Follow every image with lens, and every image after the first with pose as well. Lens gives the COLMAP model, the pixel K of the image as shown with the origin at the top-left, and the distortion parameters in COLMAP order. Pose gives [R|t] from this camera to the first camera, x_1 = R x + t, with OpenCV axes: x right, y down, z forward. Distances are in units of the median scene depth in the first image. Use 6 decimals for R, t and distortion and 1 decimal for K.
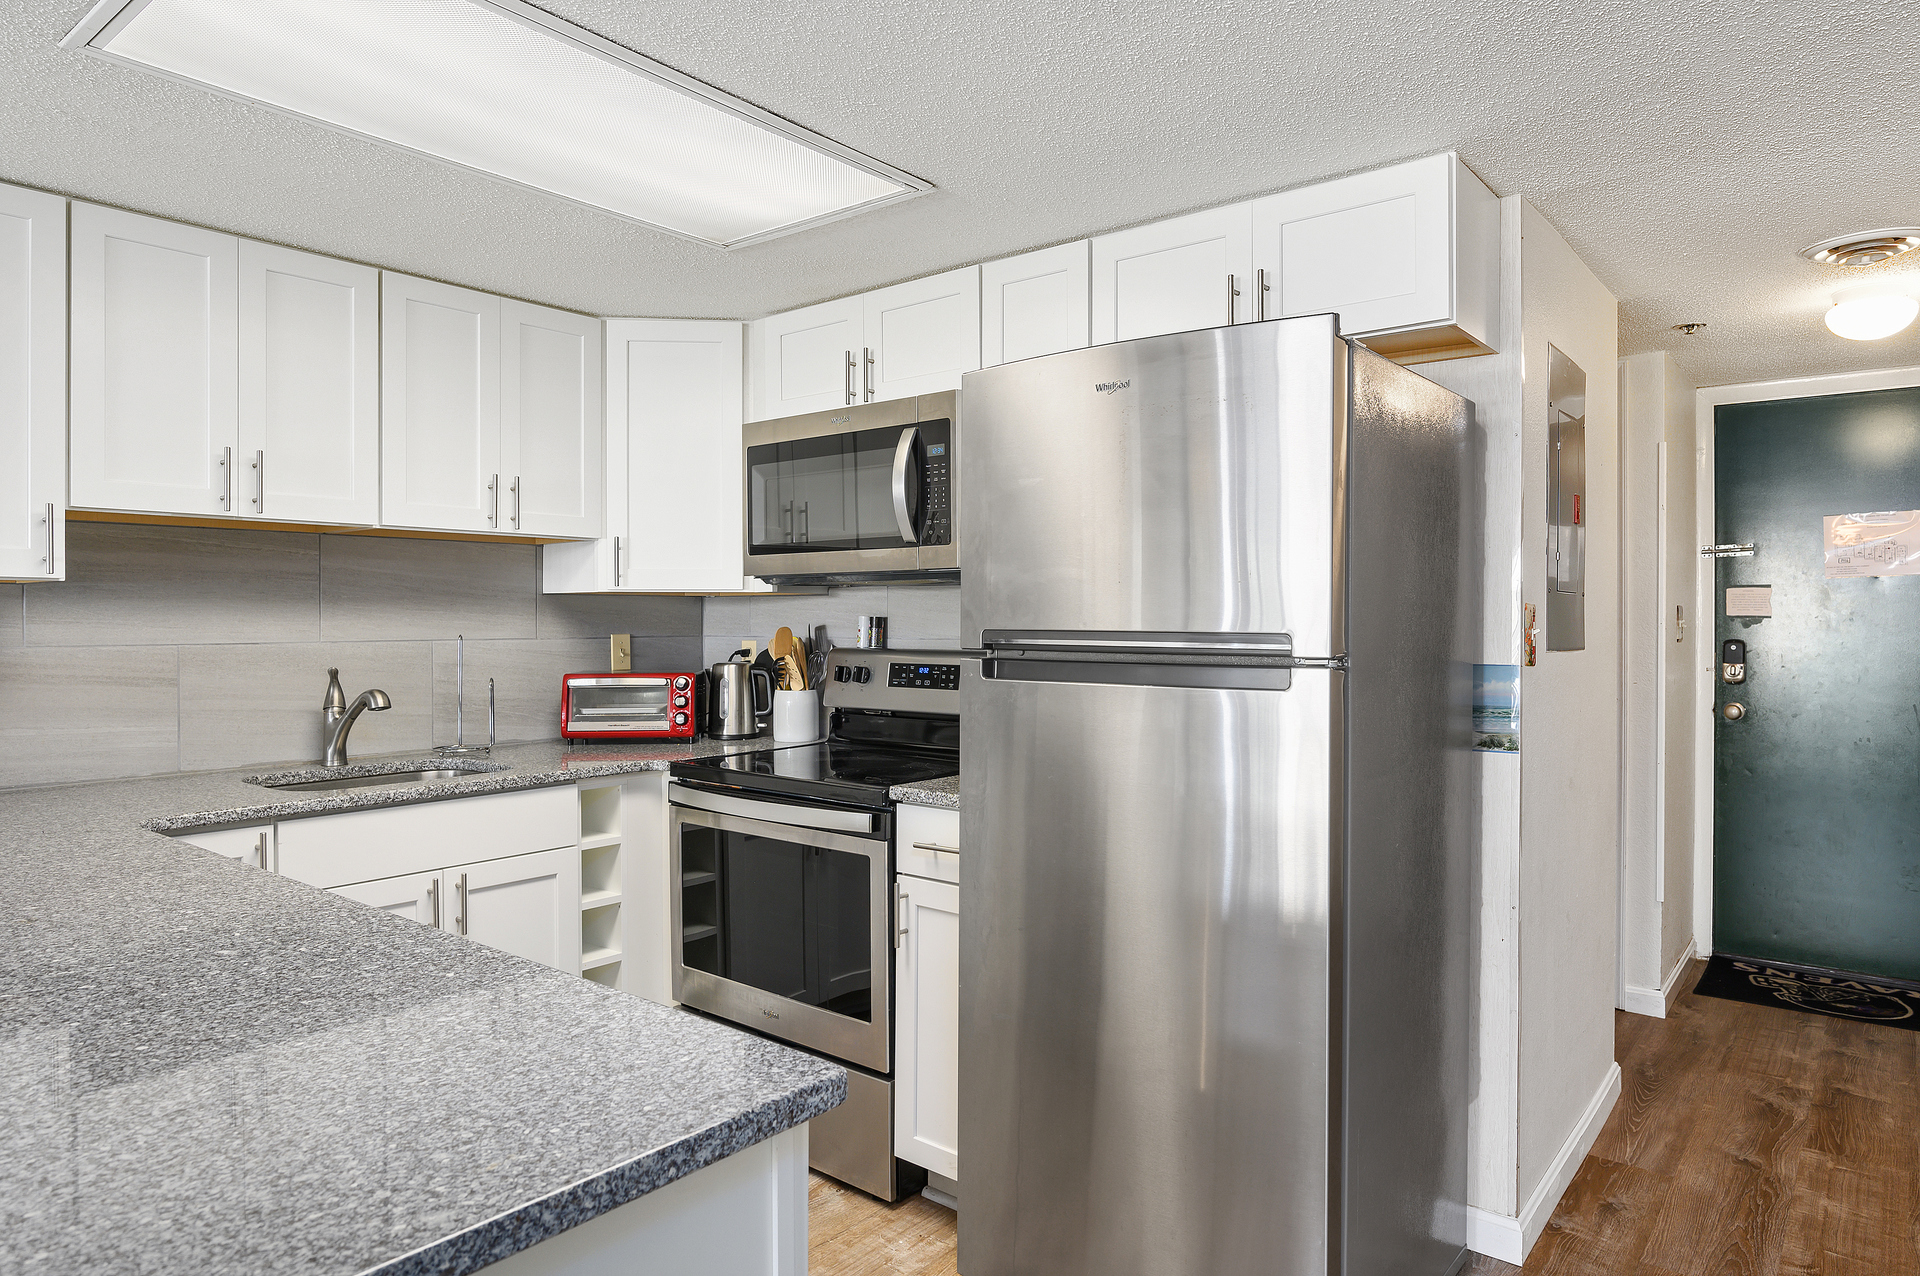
lens RADIAL K [[1111.9, 0, 987.3], [0, 1111.9, 618.3], [0, 0, 1]] dist [-0.018640, 0.005773]
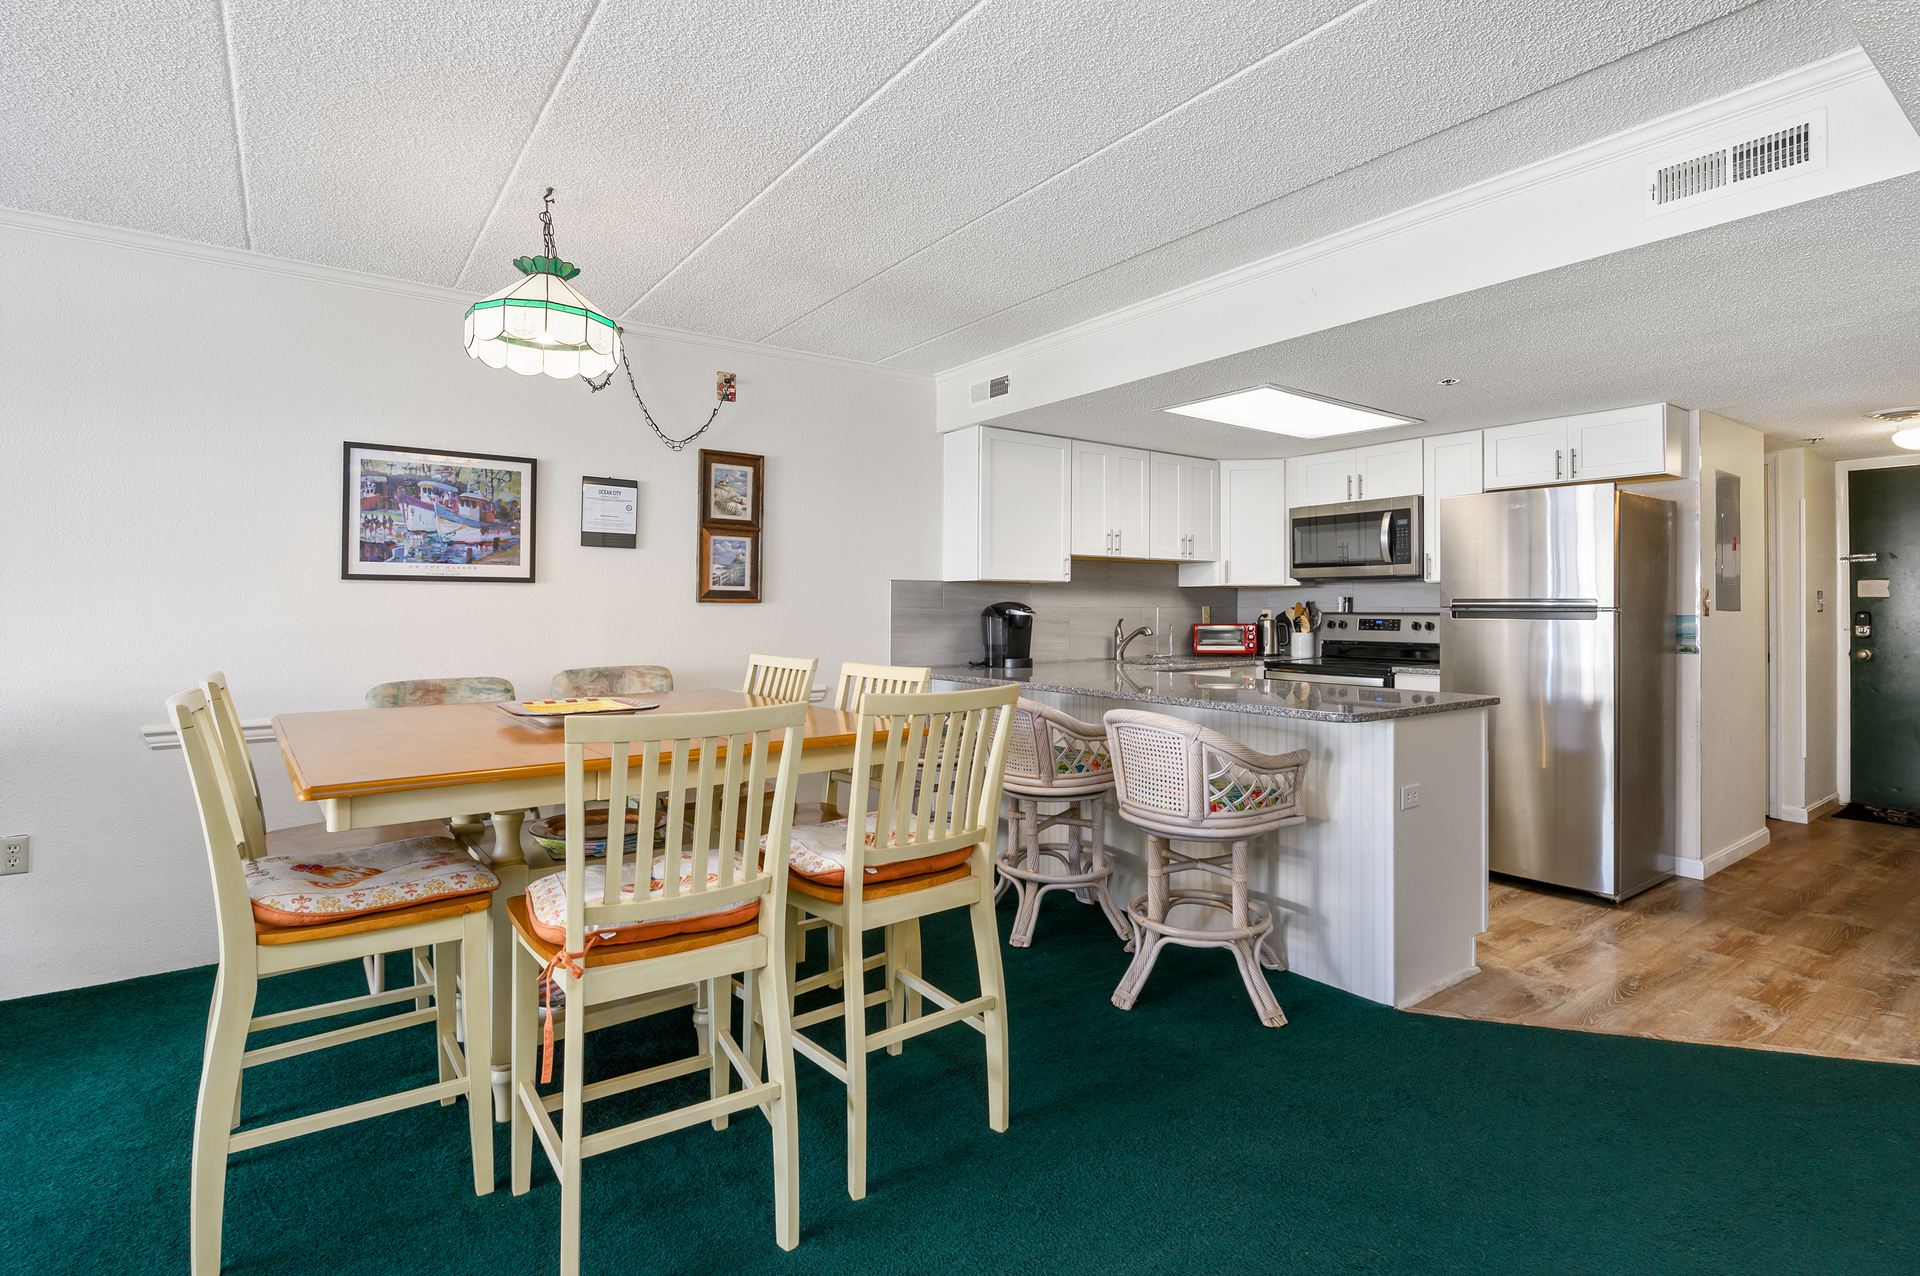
lens RADIAL K [[897.4, 0, 986.9], [0, 897.4, 599.4], [0, 0, 1]] dist [-0.009509, 0.000502]
pose [[0.966931, -0.001180, -0.255034, -0.375792], [-0.001396, 0.999950, -0.009919, 0.023619], [0.255033, 0.009947, 0.966881, -0.919818]]
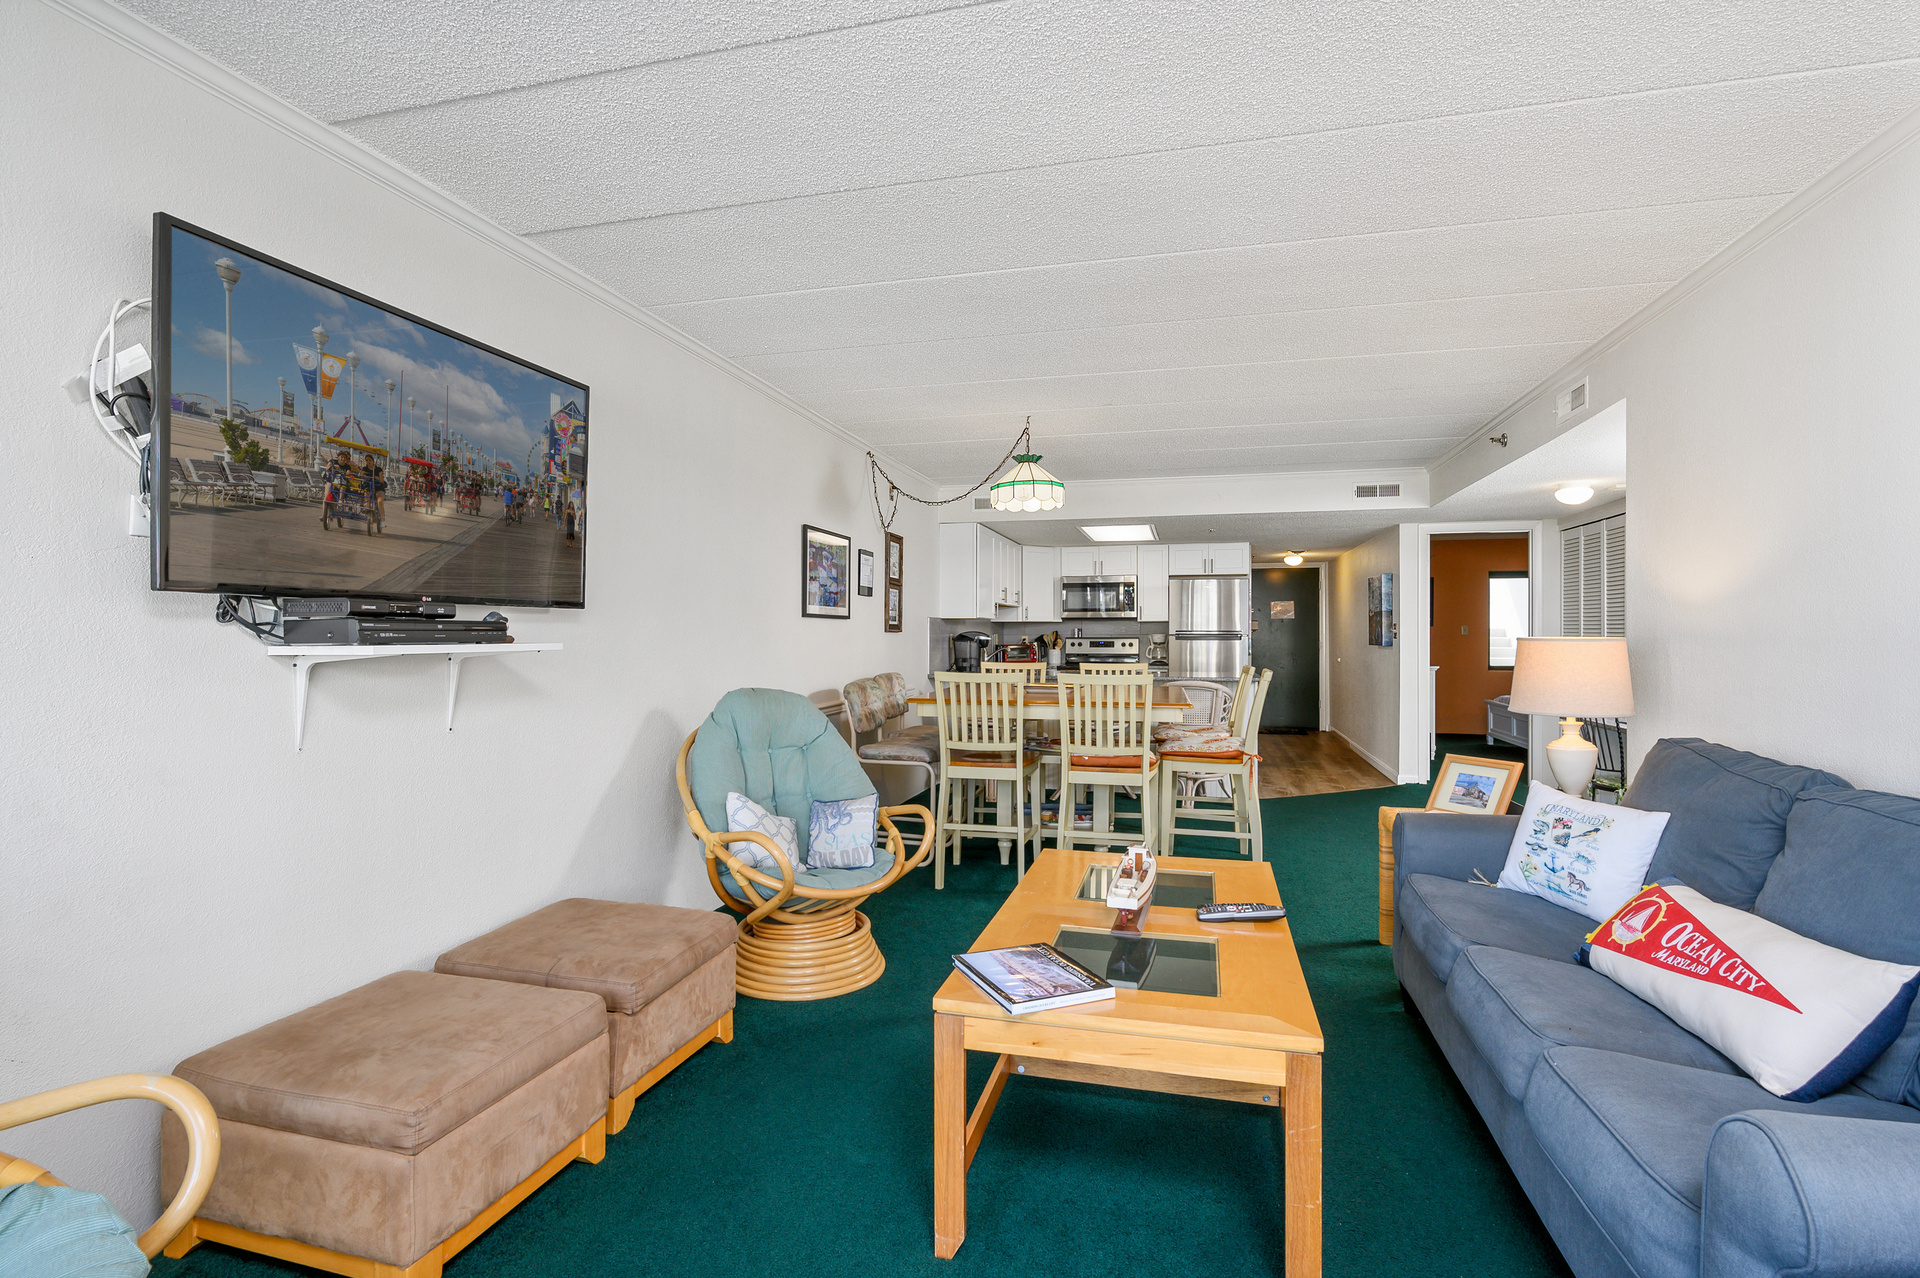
lens RADIAL K [[897.4, 0, 939.5], [0, 897.4, 632.7], [0, 0, 1]] dist [-0.009509, 0.000502]
pose [[0.915425, 0.001562, 0.402485, -1.947350], [-0.001164, 0.999999, -0.001232, 0.018792], [-0.402486, 0.000659, 0.915426, -1.709345]]
